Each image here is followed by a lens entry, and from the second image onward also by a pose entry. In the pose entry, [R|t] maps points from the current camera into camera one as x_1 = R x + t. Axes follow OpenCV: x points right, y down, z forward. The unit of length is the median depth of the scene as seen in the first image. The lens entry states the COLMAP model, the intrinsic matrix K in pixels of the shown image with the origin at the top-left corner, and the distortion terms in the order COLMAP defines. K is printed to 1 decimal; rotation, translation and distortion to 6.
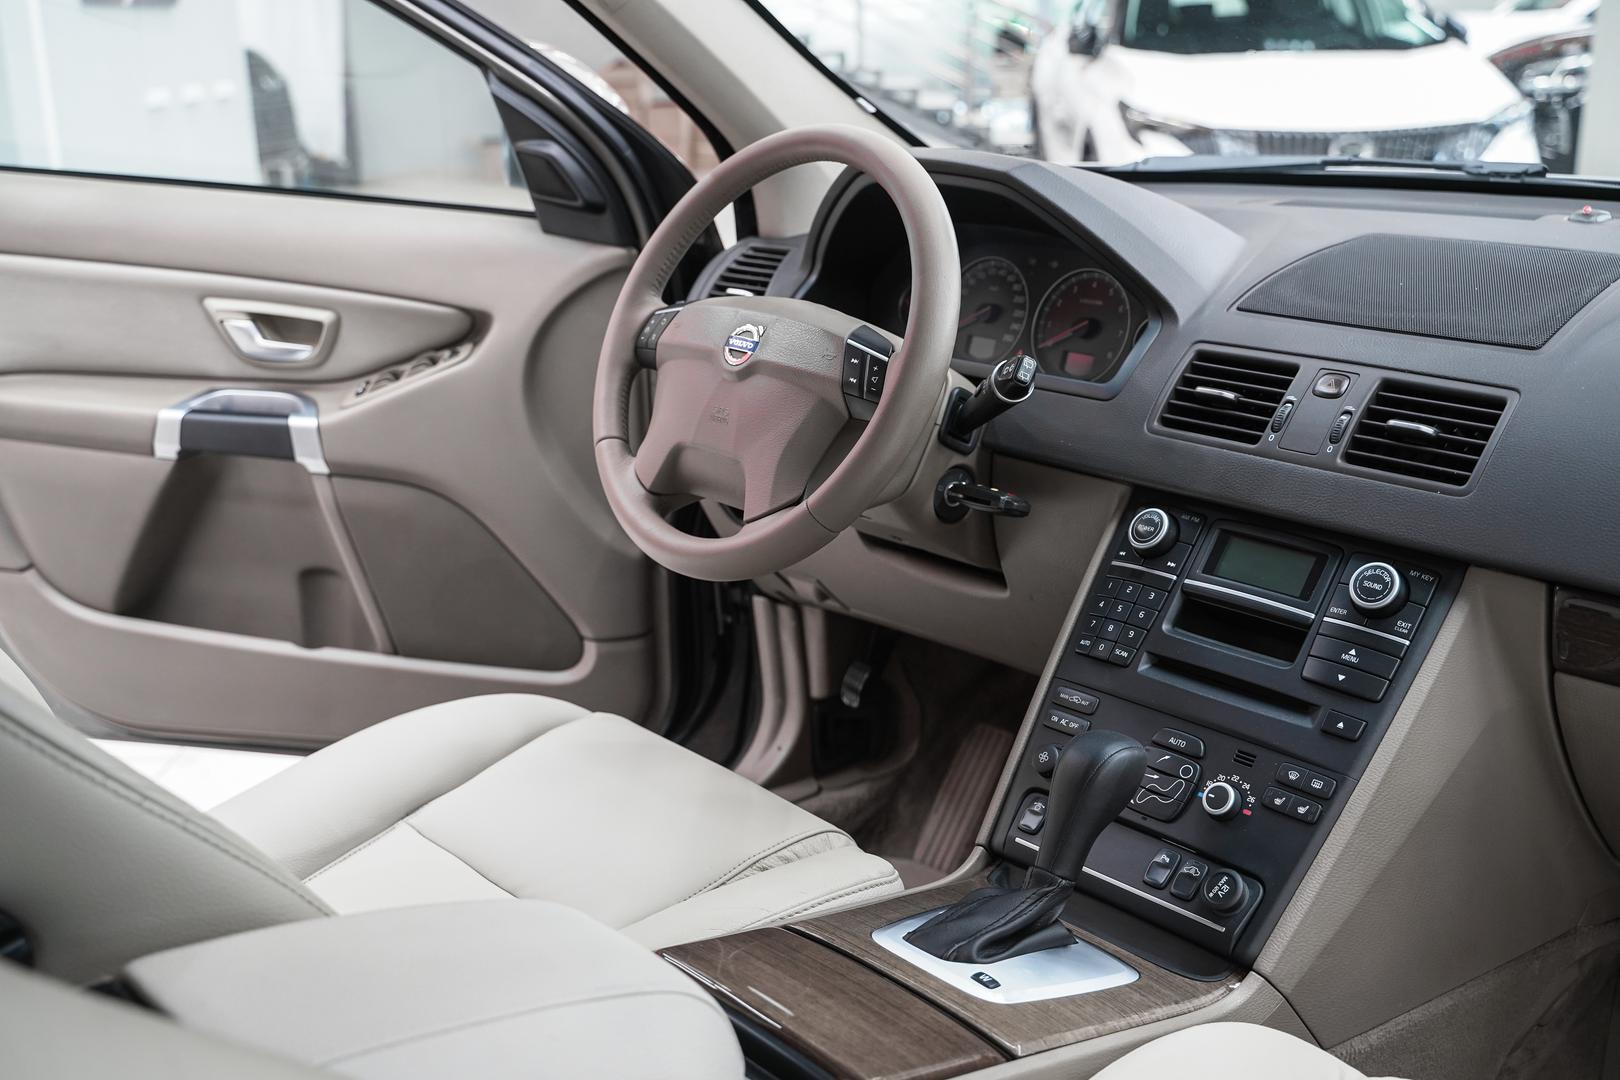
lens RADIAL K [[1710.6, 0, 810.0], [0, 1710.6, 540.0], [0, 0, 1]] dist [-0.006357, 0.020914]
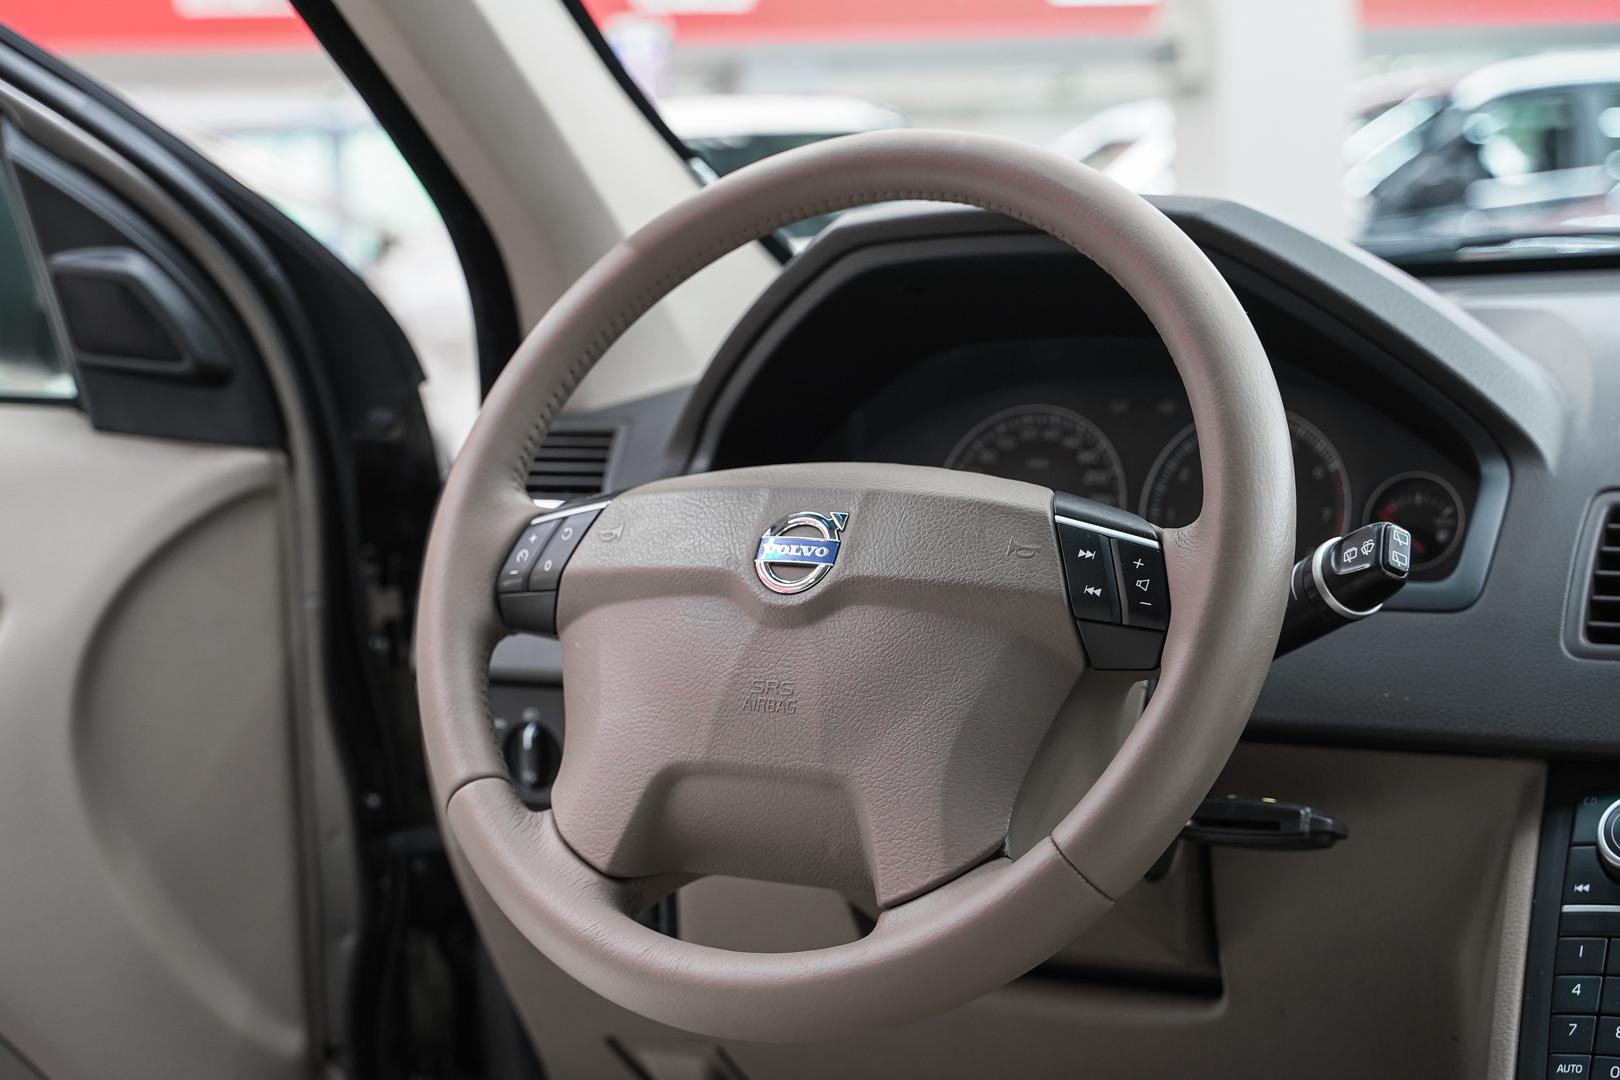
lens RADIAL K [[2566.7, 0, 810.0], [0, 2566.7, 540.0], [0, 0, 1]] dist [0.011881, 0.062659]
pose [[0.946463, -0.061557, 0.316888, -0.282125], [0.118066, 0.979647, -0.162331, 0.003659], [-0.300446, 0.191054, 0.934468, 0.314247]]
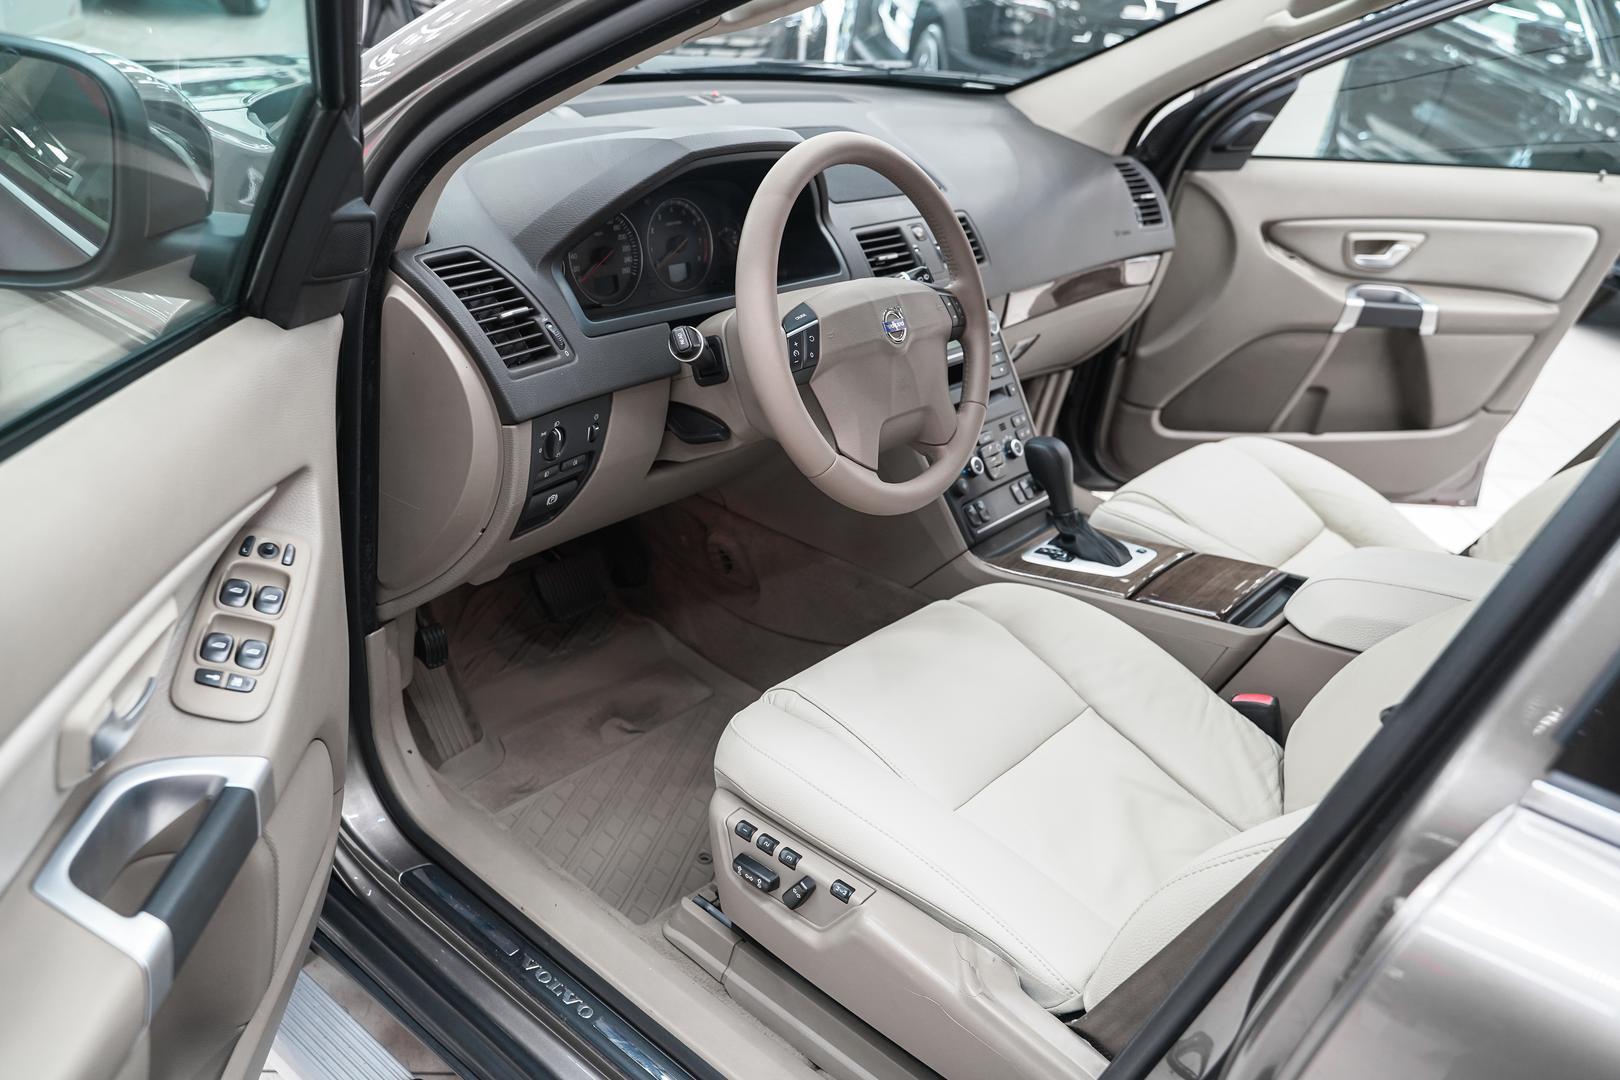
lens RADIAL K [[1306.5, 0, 810.0], [0, 1306.5, 540.0], [0, 0, 1]] dist [-0.012458, -0.002604]
pose [[-0.158689, -0.464498, 0.871240, -0.971810], [0.142795, 0.862347, 0.485765, -0.469362], [-0.976948, 0.201494, -0.070517, 1.201766]]
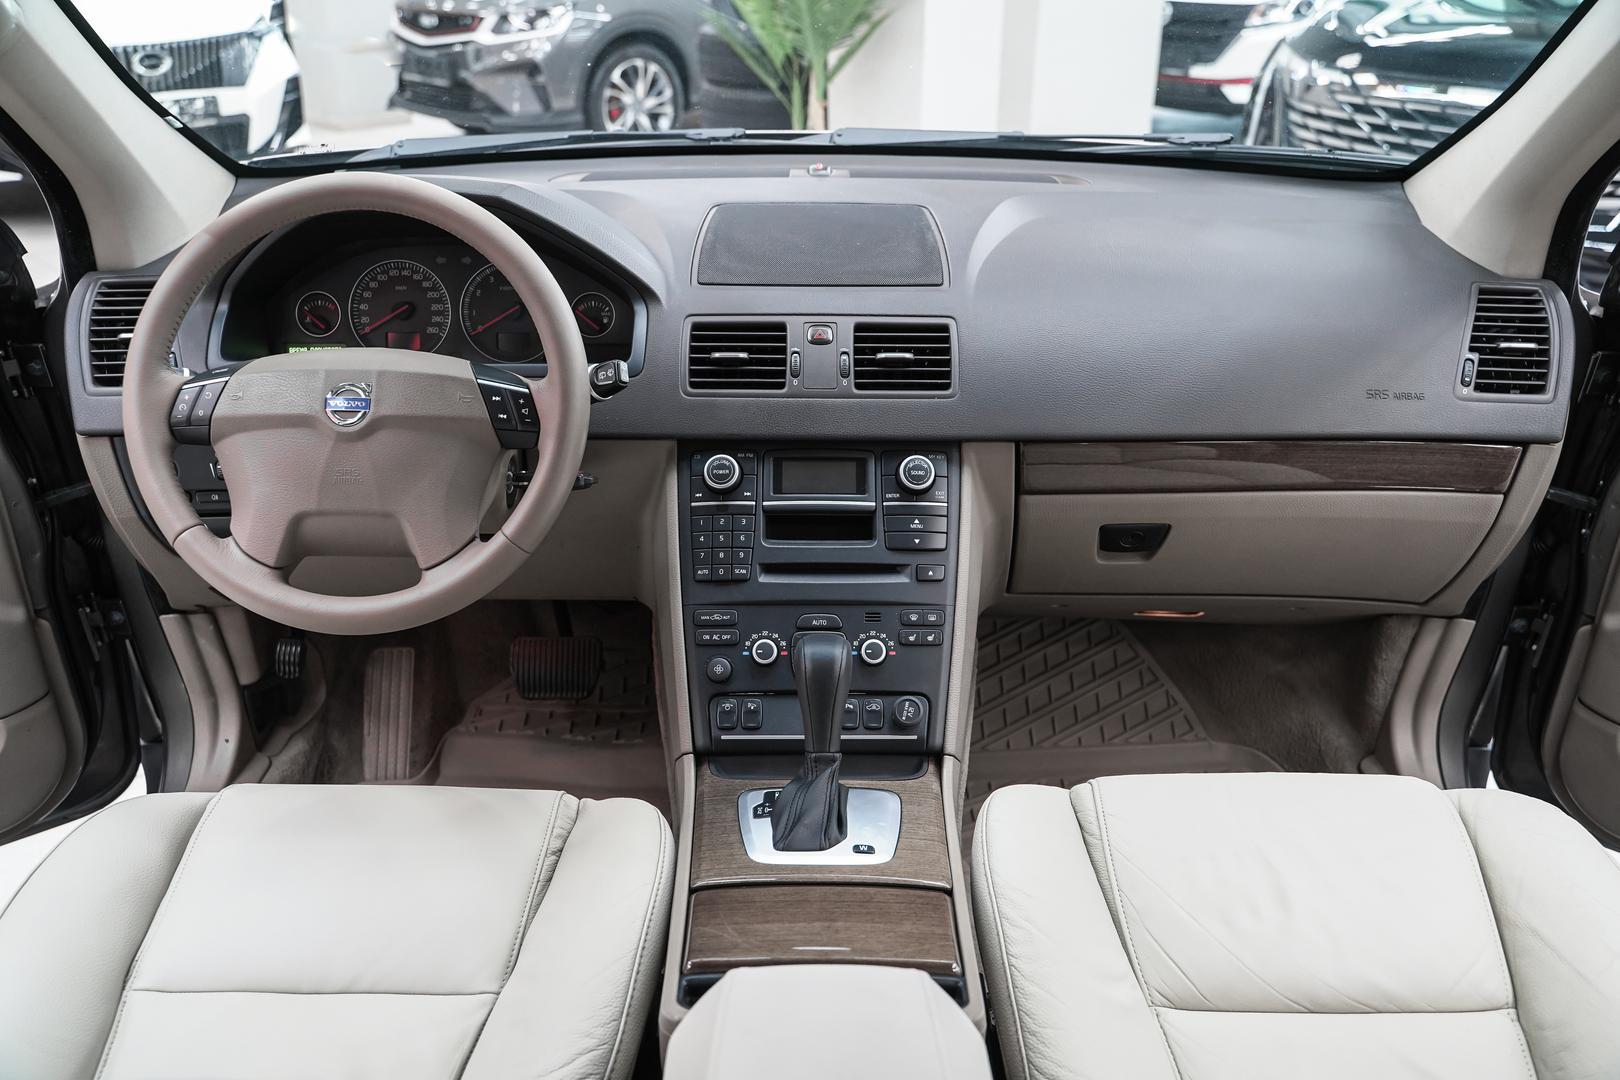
lens RADIAL K [[1287.7, 0, 808.5], [0, 1287.7, 534.4], [0, 0, 1]] dist [-0.010742, -0.005145]
pose [[0.666748, -0.309963, 0.677769, -0.416429], [0.203435, 0.950568, 0.234594, -0.170733], [-0.716981, -0.018533, 0.696846, 0.275413]]
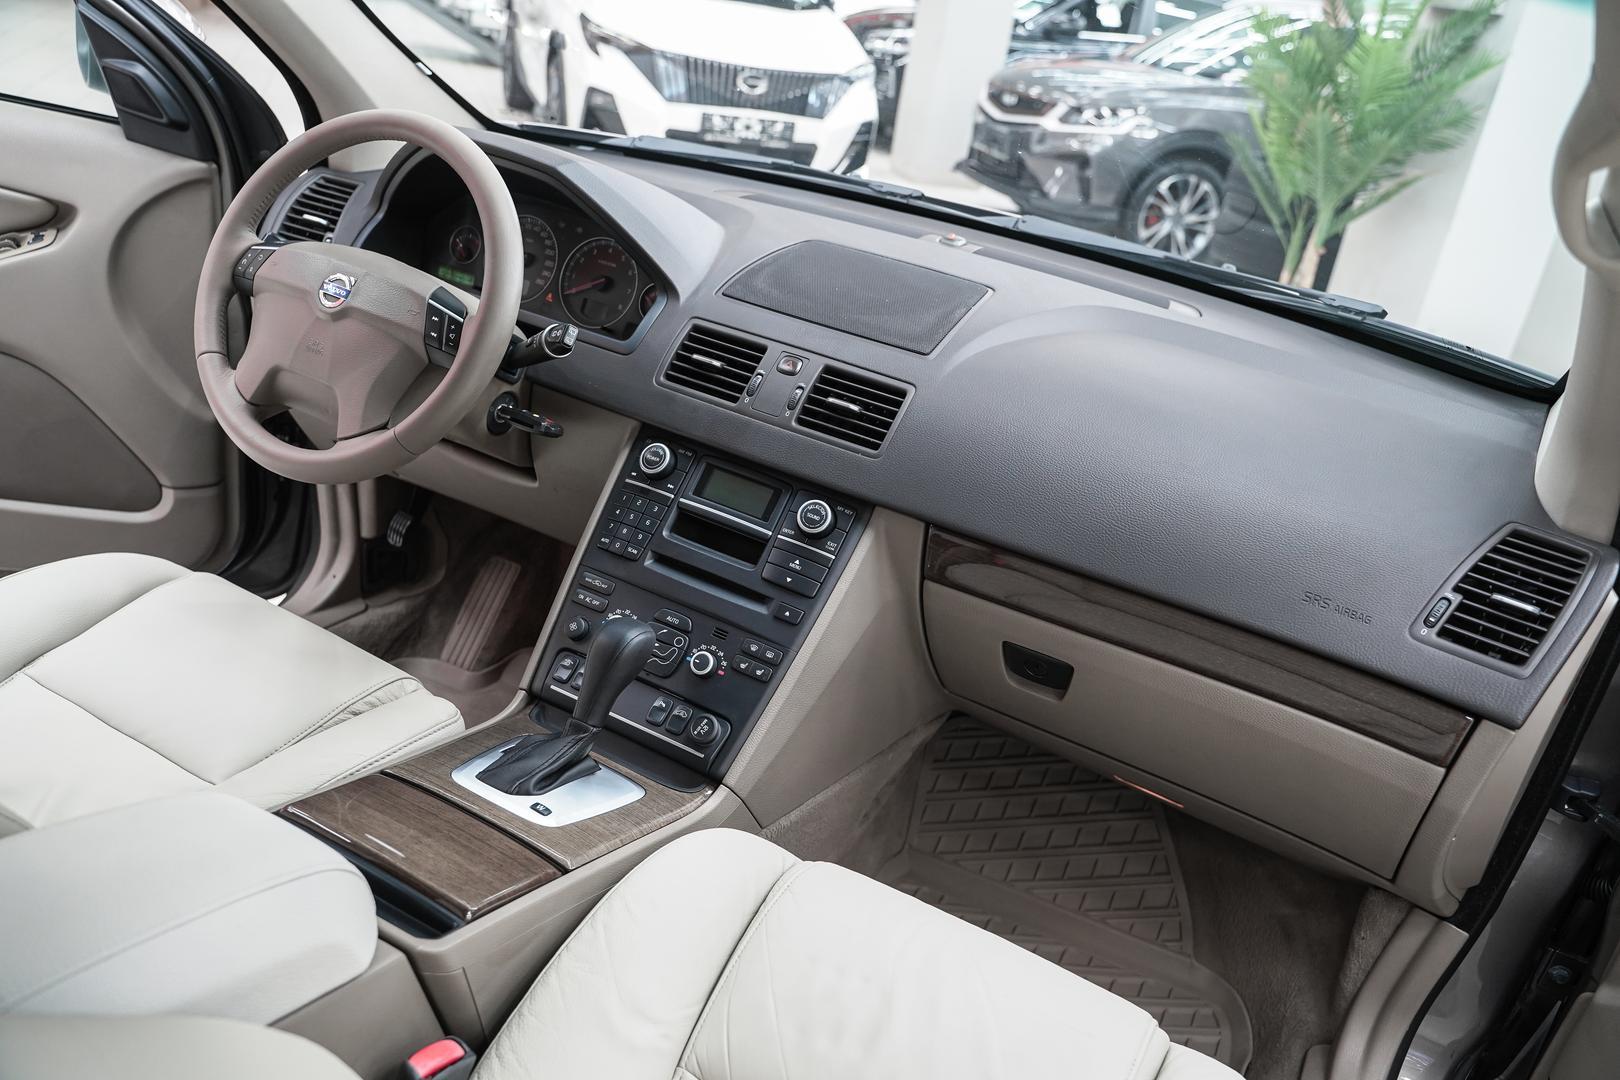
lens RADIAL K [[1287.7, 0, 808.5], [0, 1287.7, 534.4], [0, 0, 1]] dist [-0.010742, -0.005145]
pose [[0.928903, 0.010538, 0.370174, -0.066194], [-0.065874, 0.988355, 0.137168, -0.093605], [-0.364418, -0.151801, 0.918780, 0.002954]]
